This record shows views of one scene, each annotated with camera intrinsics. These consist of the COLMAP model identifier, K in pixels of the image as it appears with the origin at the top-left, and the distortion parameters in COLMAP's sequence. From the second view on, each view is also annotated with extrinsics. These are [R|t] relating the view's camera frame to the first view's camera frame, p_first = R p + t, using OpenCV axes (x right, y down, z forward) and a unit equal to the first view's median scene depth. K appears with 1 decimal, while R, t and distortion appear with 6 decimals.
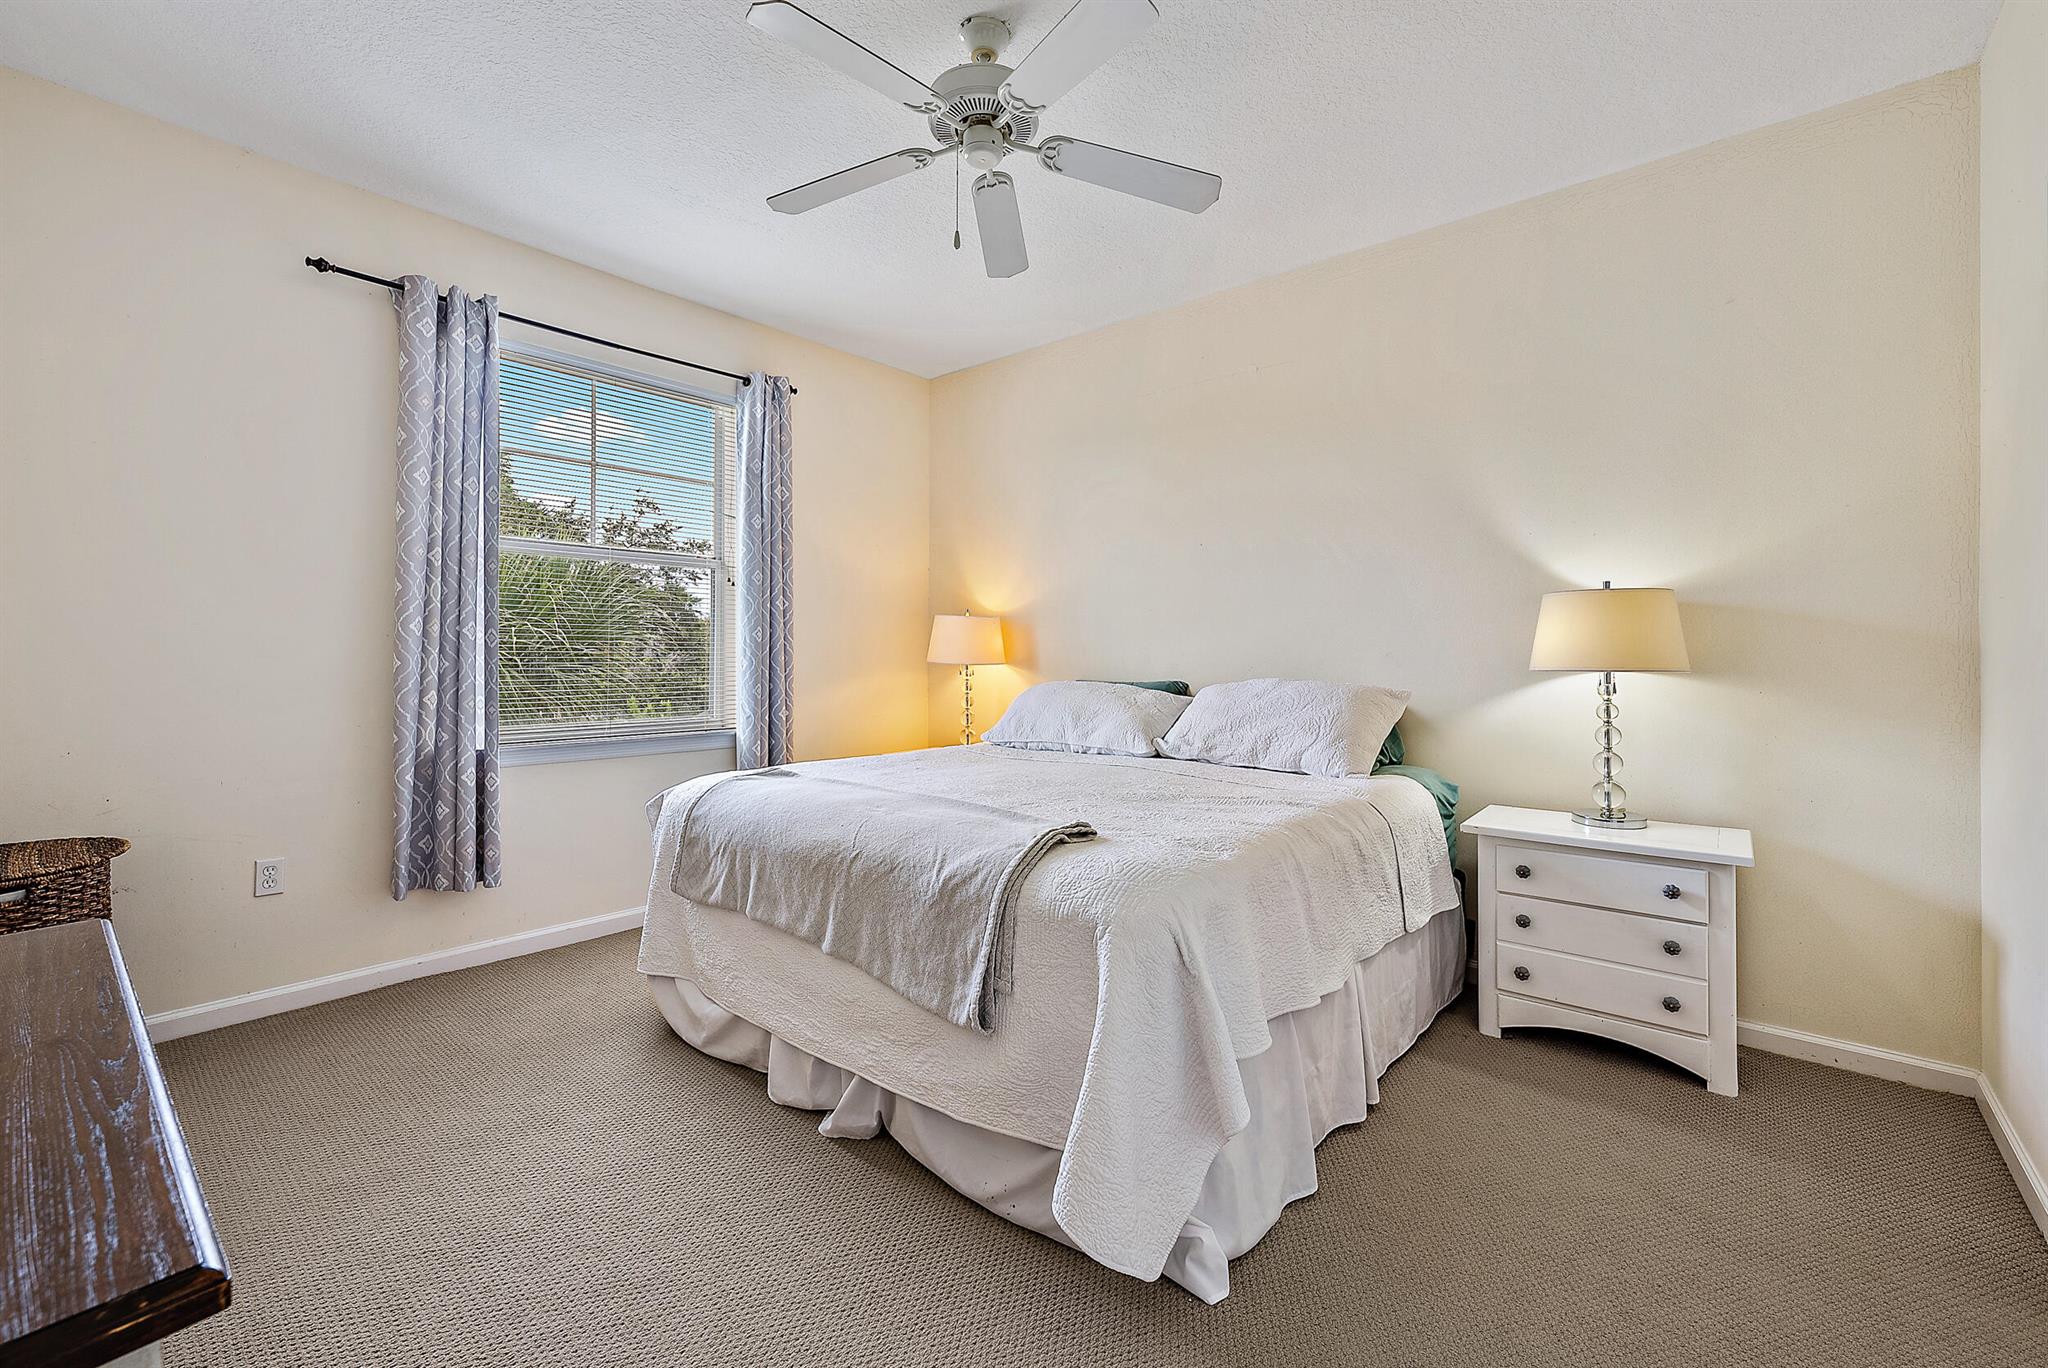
lens RADIAL K [[892.5, 0, 1019.0], [0, 892.5, 664.2], [0, 0, 1]] dist [-0.002328, 0.000200]
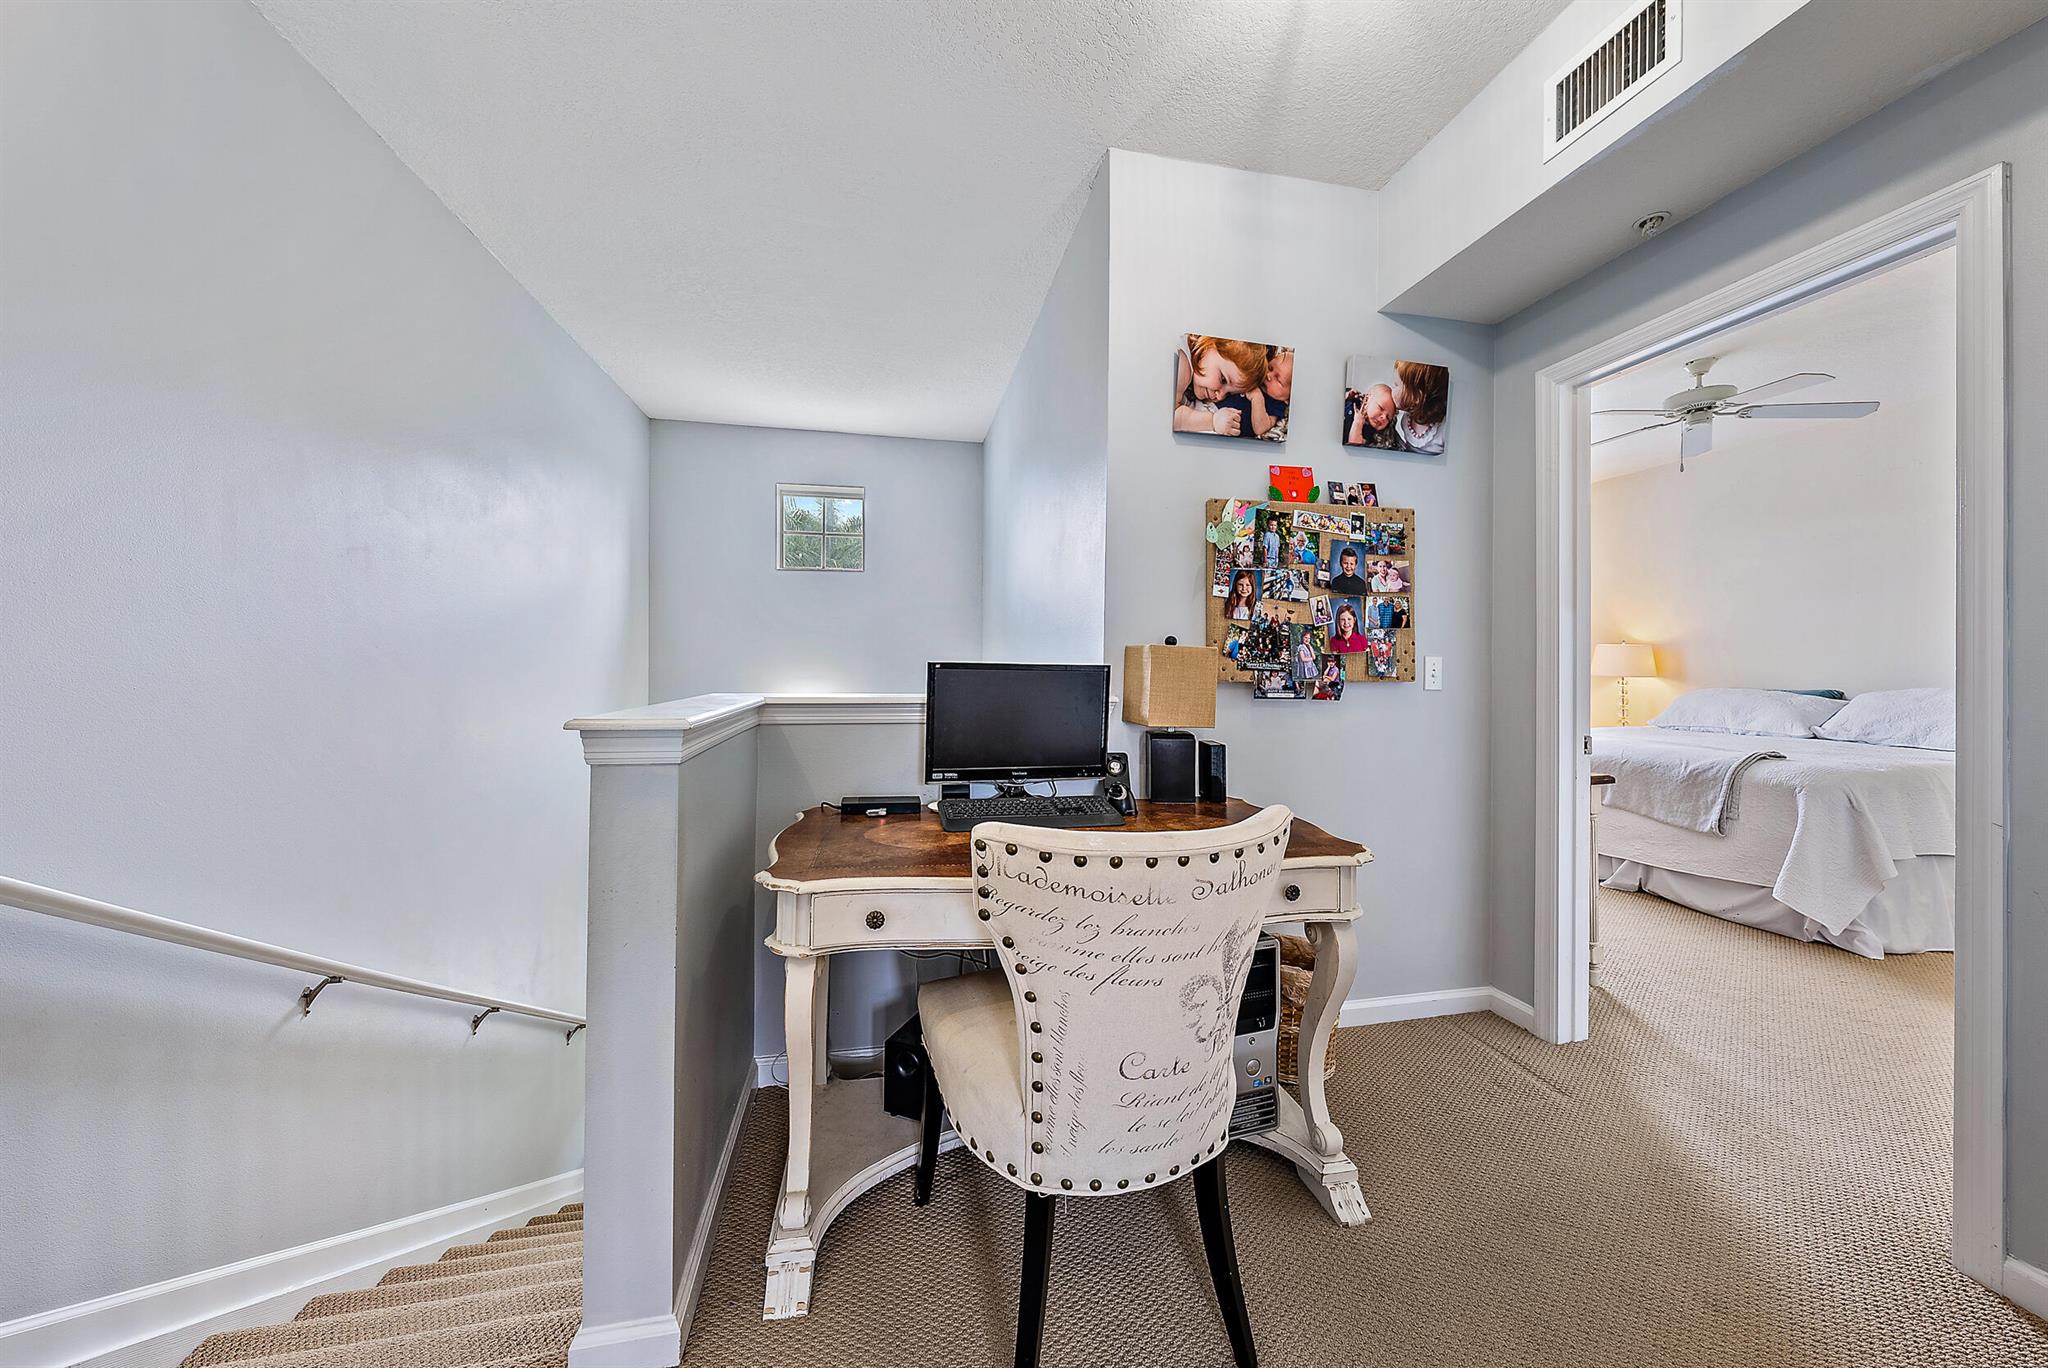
lens RADIAL K [[699.5, 0, 1021.9], [0, 699.5, 667.4], [0, 0, 1]] dist [-0.000811, 0.000004]
pose [[0.786328, 0.000330, -0.617809, -0.307078], [-0.007957, 0.999922, -0.009594, 0.009029], [0.617758, 0.012460, 0.786270, -1.381535]]
